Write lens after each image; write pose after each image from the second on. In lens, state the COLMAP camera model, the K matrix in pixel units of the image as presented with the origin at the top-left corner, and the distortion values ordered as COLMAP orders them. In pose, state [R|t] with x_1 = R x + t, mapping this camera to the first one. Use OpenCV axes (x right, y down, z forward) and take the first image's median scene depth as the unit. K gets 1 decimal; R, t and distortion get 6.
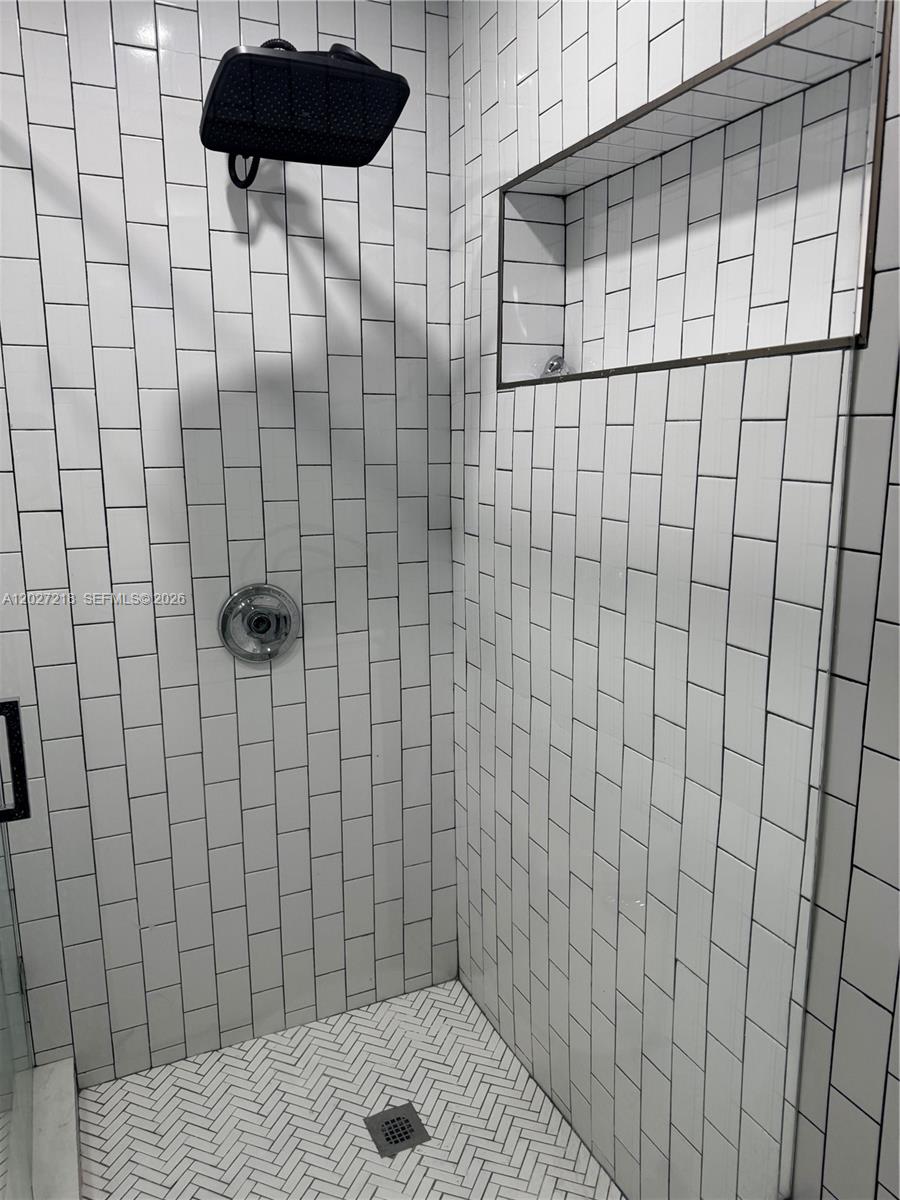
lens RADIAL K [[854.5, 0, 450.5], [0, 854.5, 598.6], [0, 0, 1]] dist [0.033314, -0.051660]
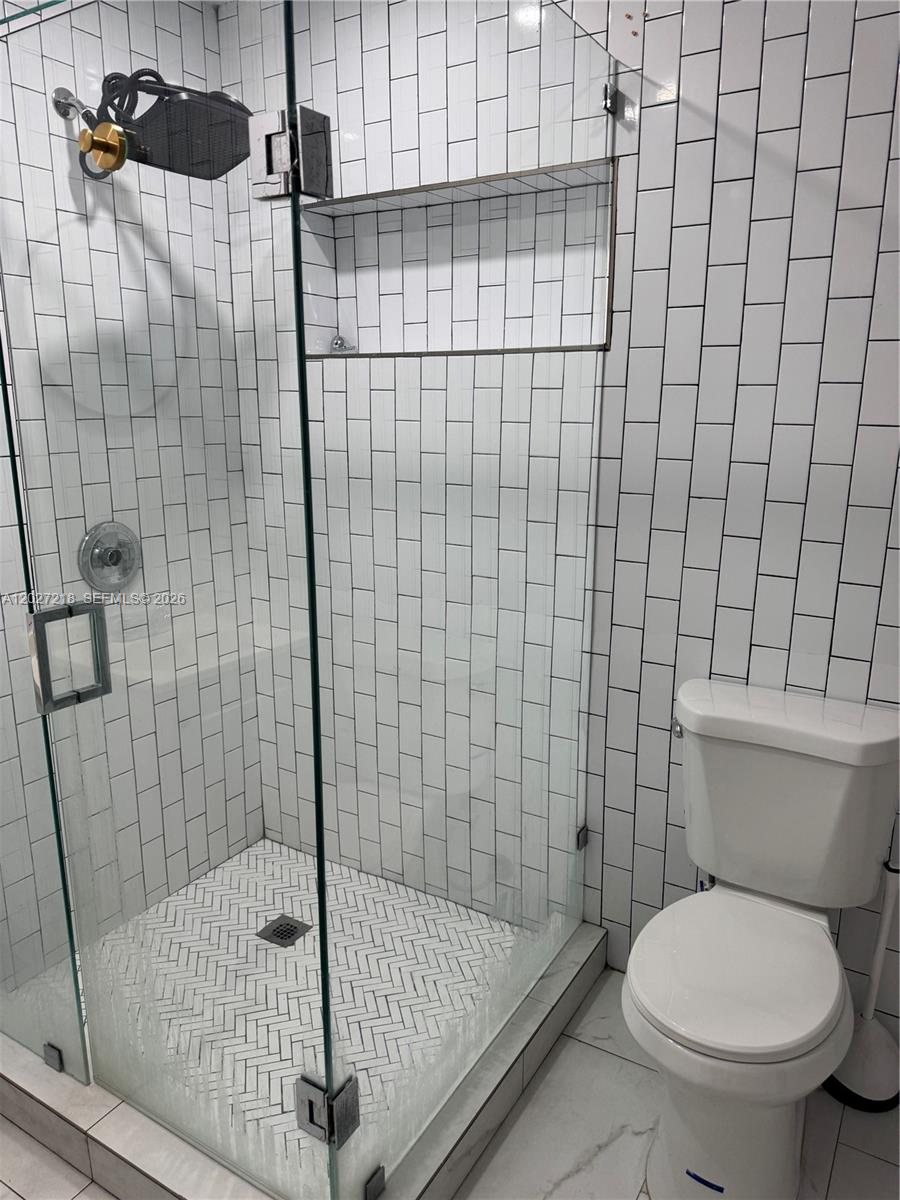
lens RADIAL K [[854.5, 0, 452.0], [0, 854.5, 603.2], [0, 0, 1]] dist [0.033314, -0.051660]
pose [[0.830180, -0.120806, 0.544250, -0.537465], [0.095973, 0.992634, 0.073939, 0.054391], [-0.549173, -0.009150, 0.835659, -0.244056]]
